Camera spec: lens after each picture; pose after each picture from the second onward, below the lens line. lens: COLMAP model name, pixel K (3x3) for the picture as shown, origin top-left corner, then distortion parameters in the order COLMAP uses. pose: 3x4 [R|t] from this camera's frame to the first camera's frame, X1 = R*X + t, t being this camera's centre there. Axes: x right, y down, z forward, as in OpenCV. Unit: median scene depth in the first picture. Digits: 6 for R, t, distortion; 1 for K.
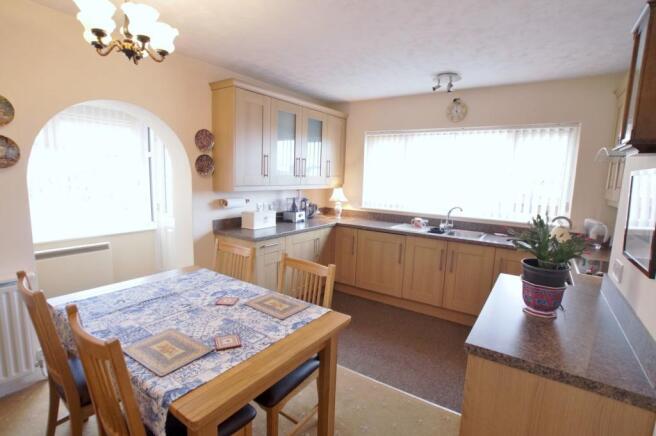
lens RADIAL K [[315.6, 0, 329.4], [0, 315.6, 218.3], [0, 0, 1]] dist [-0.069191, 0.021712]
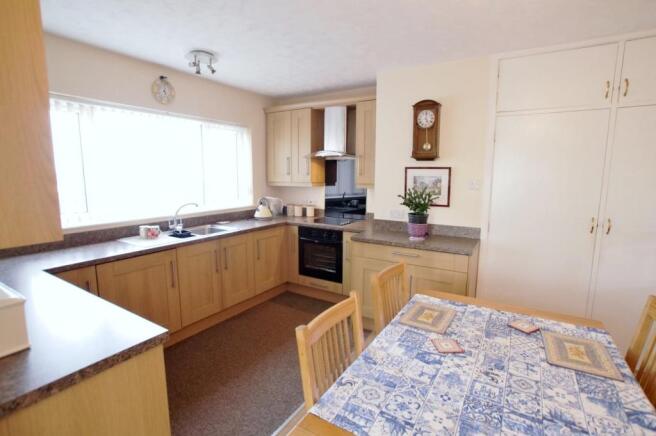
lens RADIAL K [[315.6, 0, 329.4], [0, 315.6, 218.3], [0, 0, 1]] dist [-0.069191, 0.021712]
pose [[-0.042543, -0.171368, 0.984288, -0.961378], [0.133132, 0.975422, 0.175579, -0.189586], [-0.990185, 0.138510, -0.018683, 1.218395]]
